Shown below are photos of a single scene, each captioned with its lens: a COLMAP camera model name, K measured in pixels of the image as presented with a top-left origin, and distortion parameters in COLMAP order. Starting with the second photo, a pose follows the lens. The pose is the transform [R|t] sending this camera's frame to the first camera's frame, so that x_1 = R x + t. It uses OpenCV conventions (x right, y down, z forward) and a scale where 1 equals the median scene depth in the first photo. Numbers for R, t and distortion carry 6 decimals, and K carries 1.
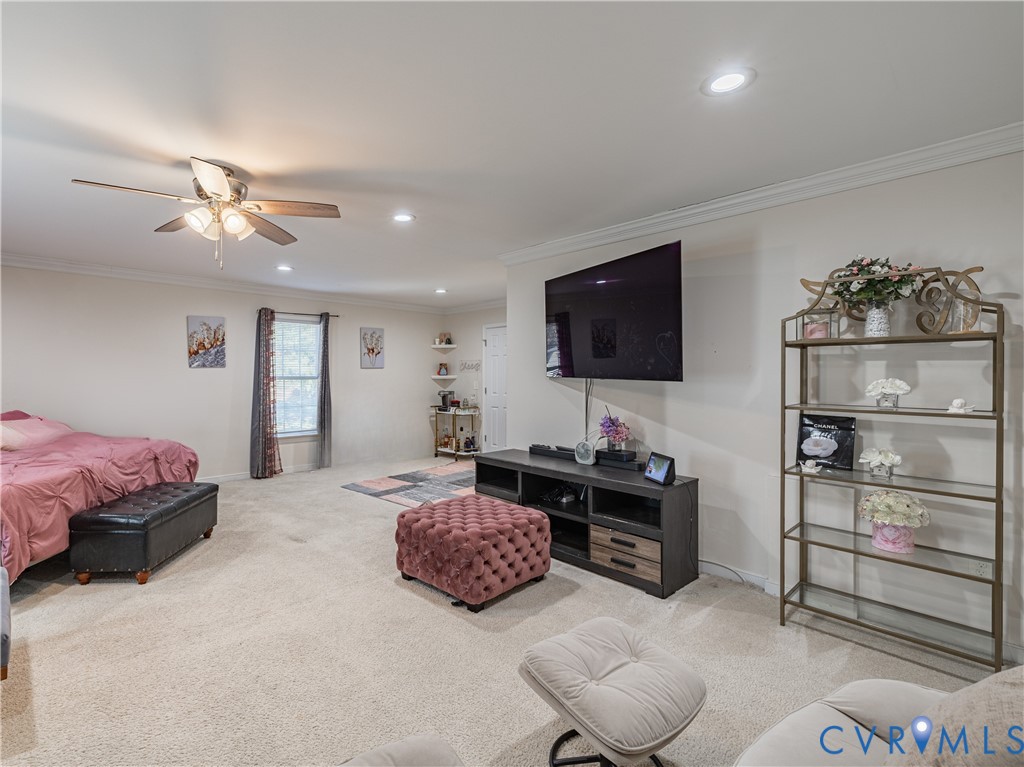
lens RADIAL K [[515.7, 0, 511.1], [0, 515.7, 380.0], [0, 0, 1]] dist [0.004490, 0.000776]
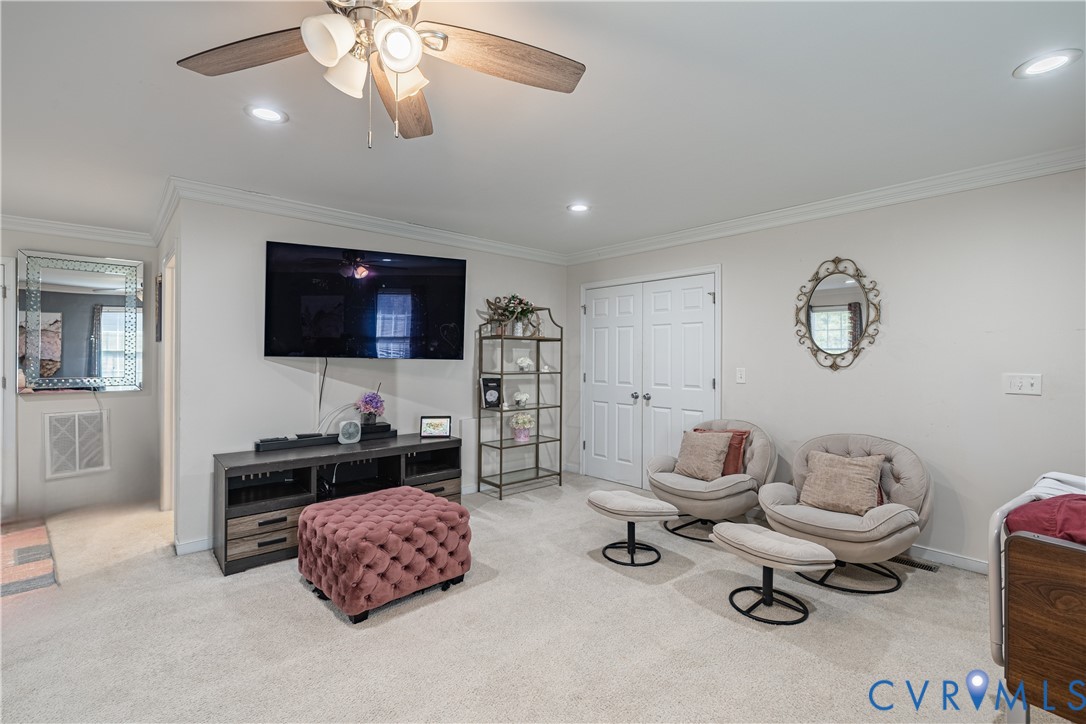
lens RADIAL K [[457.6, 0, 541.5], [0, 457.6, 357.6], [0, 0, 1]] dist [-0.001947, -0.000089]
pose [[0.032068, -0.005107, 0.999473, -0.881859], [0.004045, 0.999979, 0.004980, -0.008068], [-0.999478, 0.003883, 0.032088, 0.716369]]
